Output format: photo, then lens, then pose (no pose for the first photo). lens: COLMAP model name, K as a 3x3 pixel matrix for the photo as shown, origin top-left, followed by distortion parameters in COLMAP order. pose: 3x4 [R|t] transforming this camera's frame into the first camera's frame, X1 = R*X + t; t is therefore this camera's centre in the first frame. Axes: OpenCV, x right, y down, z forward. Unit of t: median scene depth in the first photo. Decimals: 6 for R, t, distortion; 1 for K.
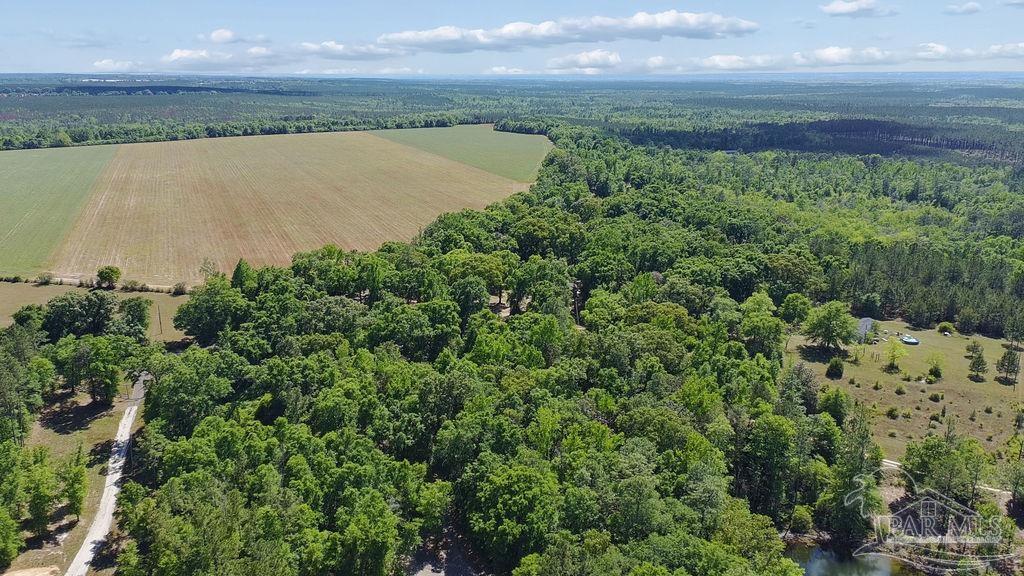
lens RADIAL K [[788.8, 0, 520.2], [0, 788.8, 276.0], [0, 0, 1]] dist [0.086124, -0.091430]
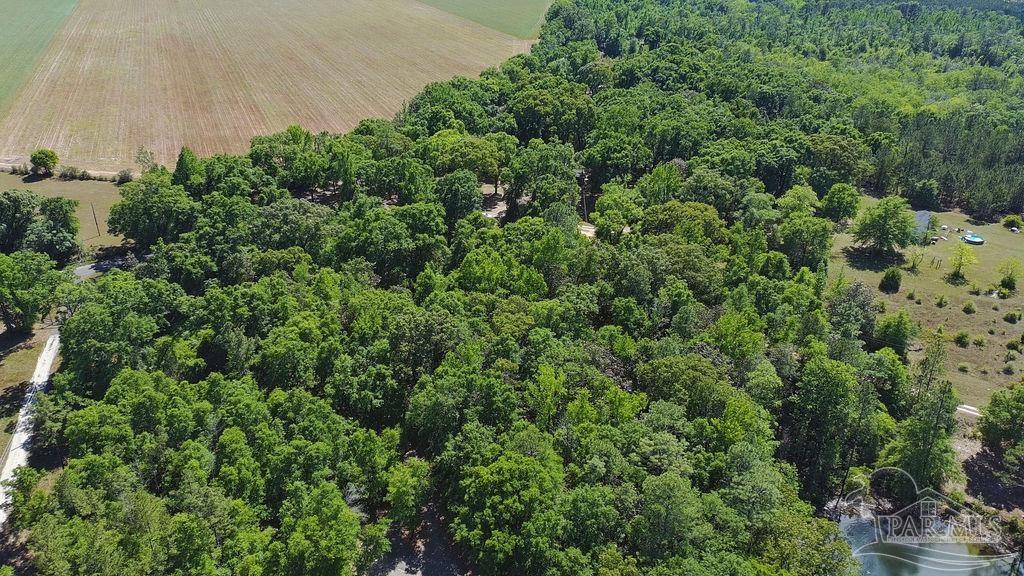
lens RADIAL K [[788.8, 0, 520.2], [0, 788.8, 276.0], [0, 0, 1]] dist [0.086124, -0.091430]
pose [[0.999983, -0.003720, -0.004436, 0.006245], [0.004459, 0.983596, 0.180329, -0.044465], [0.003693, -0.180346, 0.983596, 0.172100]]
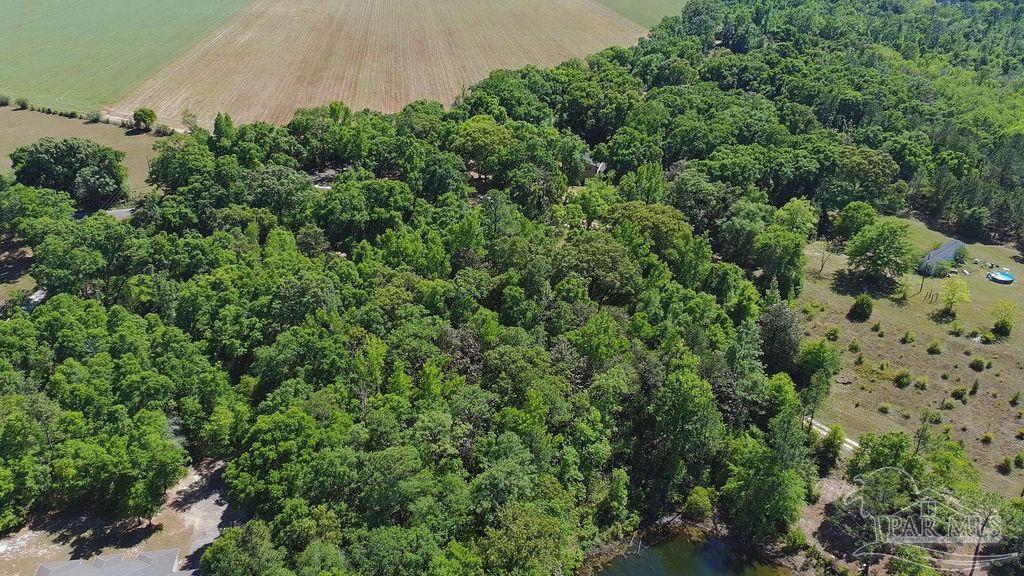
lens RADIAL K [[788.8, 0, 520.2], [0, 788.8, 276.0], [0, 0, 1]] dist [0.086124, -0.091430]
pose [[0.965728, 0.112400, -0.233958, 0.261453], [-0.065905, 0.978020, 0.197823, -0.049345], [0.251050, -0.175625, 0.951908, 0.183856]]
